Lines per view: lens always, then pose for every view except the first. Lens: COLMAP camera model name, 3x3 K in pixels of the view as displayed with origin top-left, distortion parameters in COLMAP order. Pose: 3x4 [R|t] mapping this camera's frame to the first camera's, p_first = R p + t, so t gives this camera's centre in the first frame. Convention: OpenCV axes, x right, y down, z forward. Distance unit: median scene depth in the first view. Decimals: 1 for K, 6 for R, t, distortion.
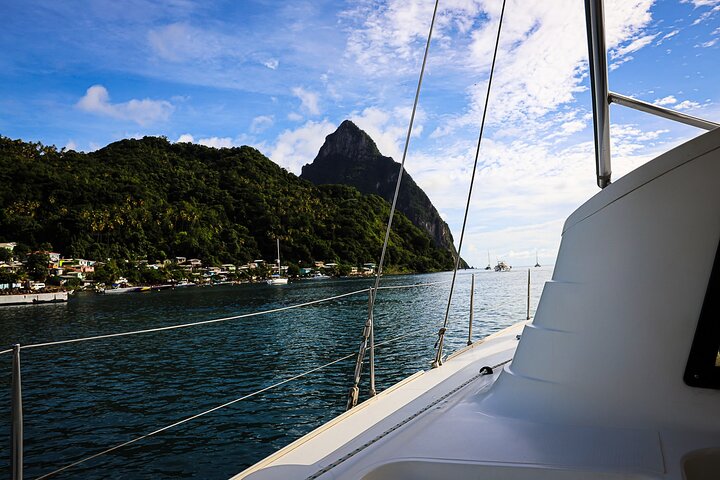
lens RADIAL K [[494.1, 0, 355.6], [0, 494.1, 240.5], [0, 0, 1]] dist [-0.112360, 0.097313]
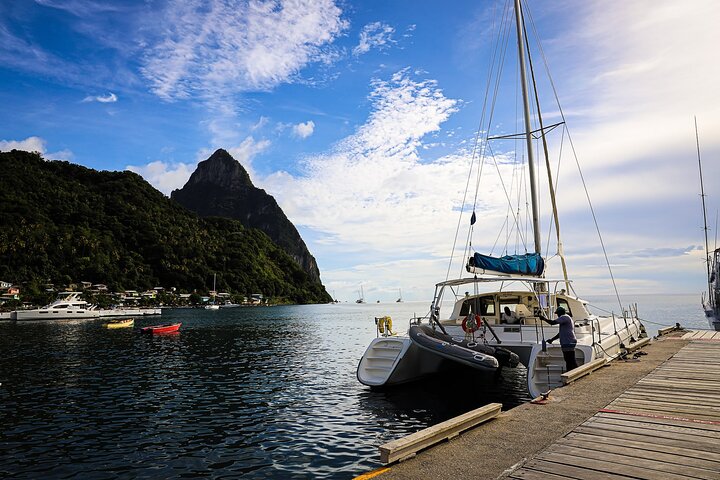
lens RADIAL K [[494.1, 0, 355.6], [0, 494.1, 240.5], [0, 0, 1]] dist [-0.112360, 0.097313]
pose [[0.960933, 0.060299, 0.270131, -0.056271], [-0.042848, 0.996623, -0.070046, -0.004397], [-0.273443, 0.055735, 0.960272, -0.095500]]
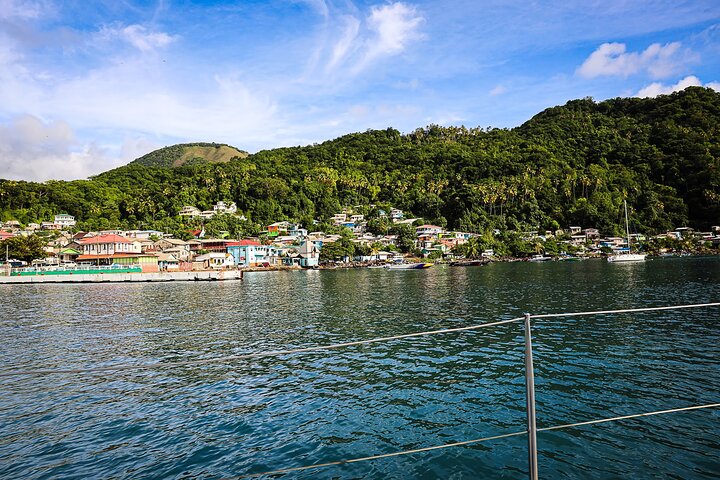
lens RADIAL K [[494.1, 0, 355.6], [0, 494.1, 240.5], [0, 0, 1]] dist [-0.112360, 0.097313]
pose [[0.636612, -0.004982, -0.771168, 0.045115], [0.052648, 0.997927, 0.037015, 0.003159], [0.769385, -0.064165, 0.635555, 0.077427]]
